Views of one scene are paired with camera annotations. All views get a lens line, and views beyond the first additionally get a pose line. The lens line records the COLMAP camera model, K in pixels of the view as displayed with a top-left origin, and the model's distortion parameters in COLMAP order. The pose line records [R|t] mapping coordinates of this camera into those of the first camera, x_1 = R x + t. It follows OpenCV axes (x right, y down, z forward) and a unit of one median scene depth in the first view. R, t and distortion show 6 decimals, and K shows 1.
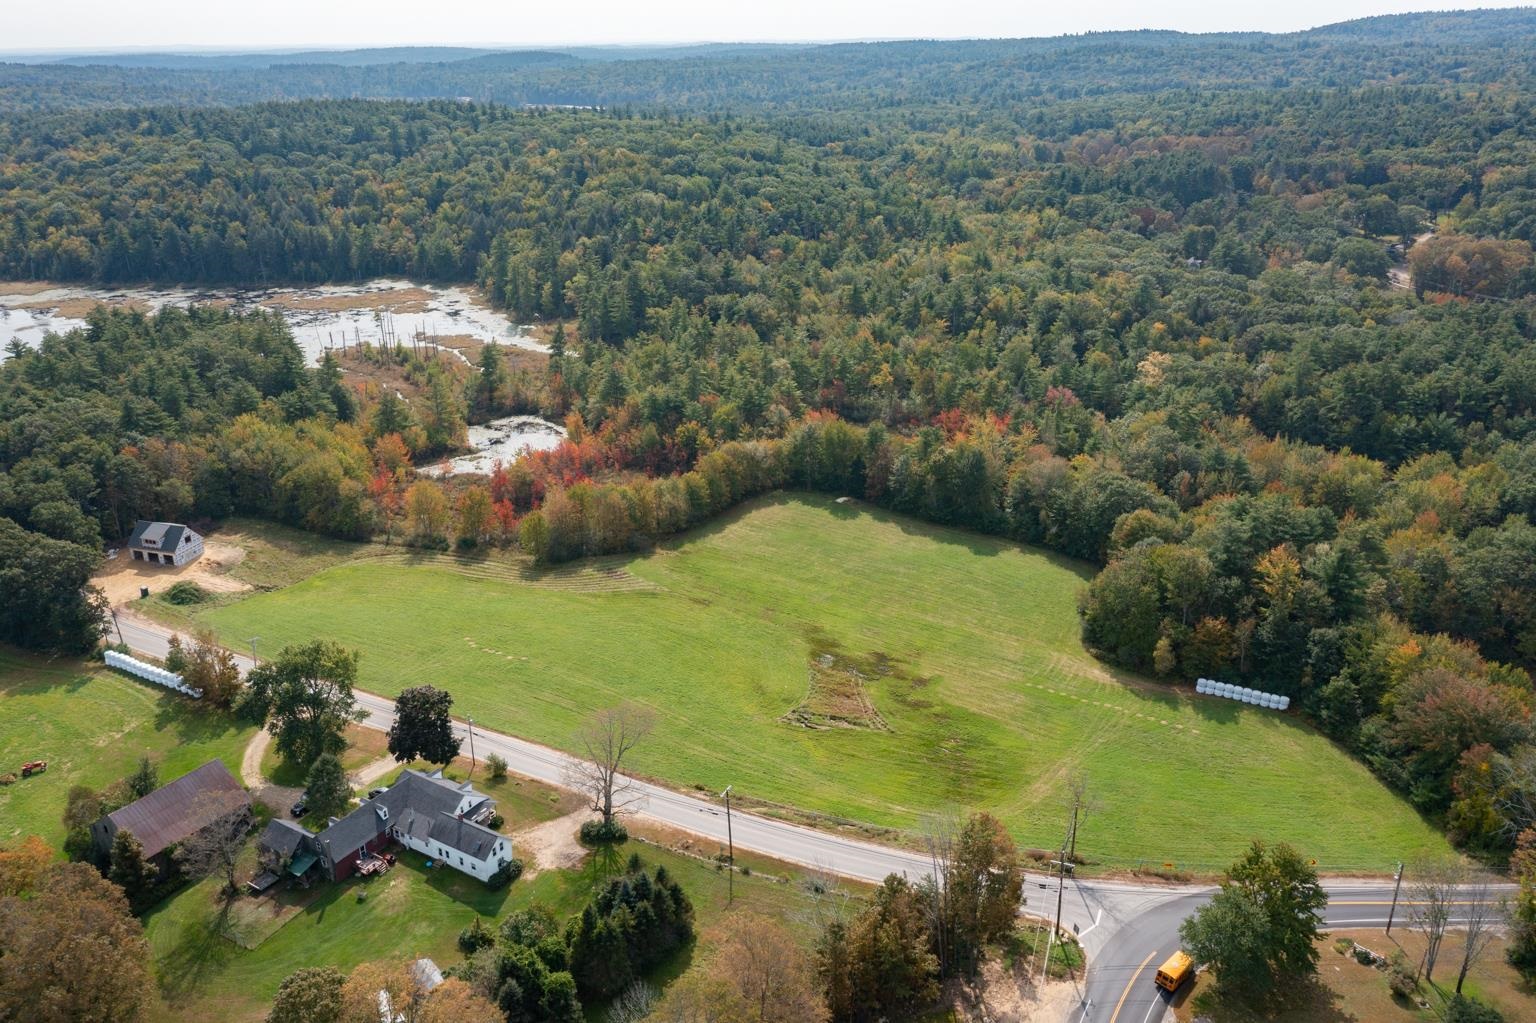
lens RADIAL K [[1218.6, 0, 764.5], [0, 1218.6, 513.0], [0, 0, 1]] dist [-0.015809, 0.004907]
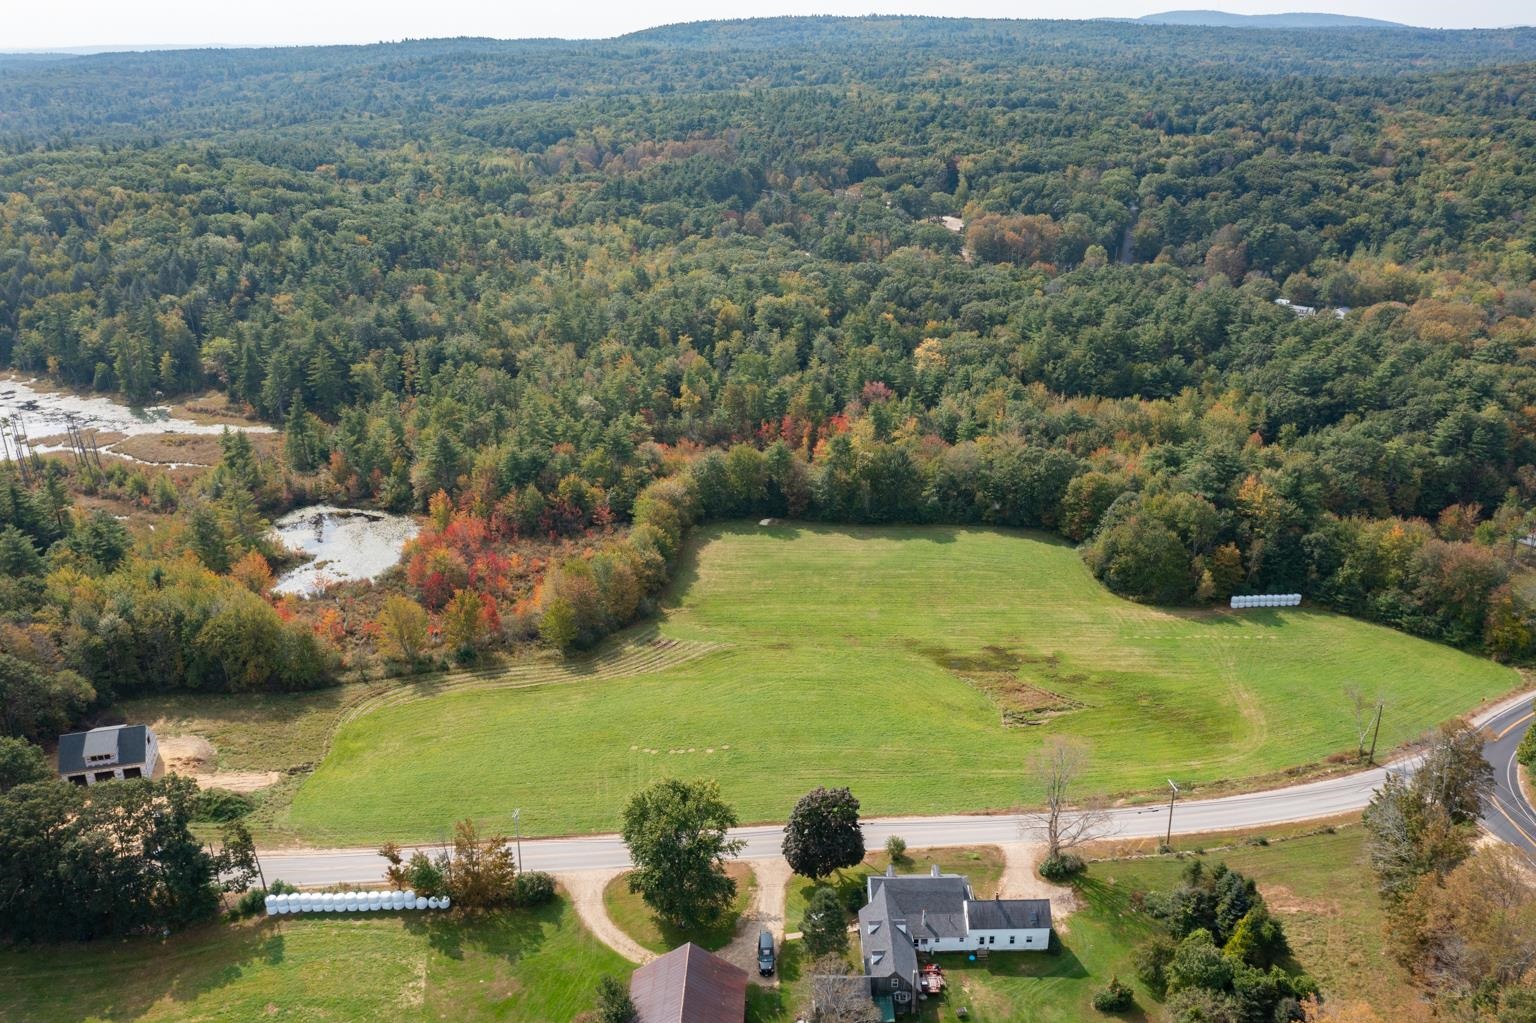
lens RADIAL K [[1218.6, 0, 778.1], [0, 1218.6, 509.6], [0, 0, 1]] dist [-0.015809, 0.004907]
pose [[0.843327, -0.194452, 0.500987, -0.573479], [0.197552, 0.979141, 0.047497, -0.088989], [-0.499773, 0.058915, 0.864151, 0.172186]]
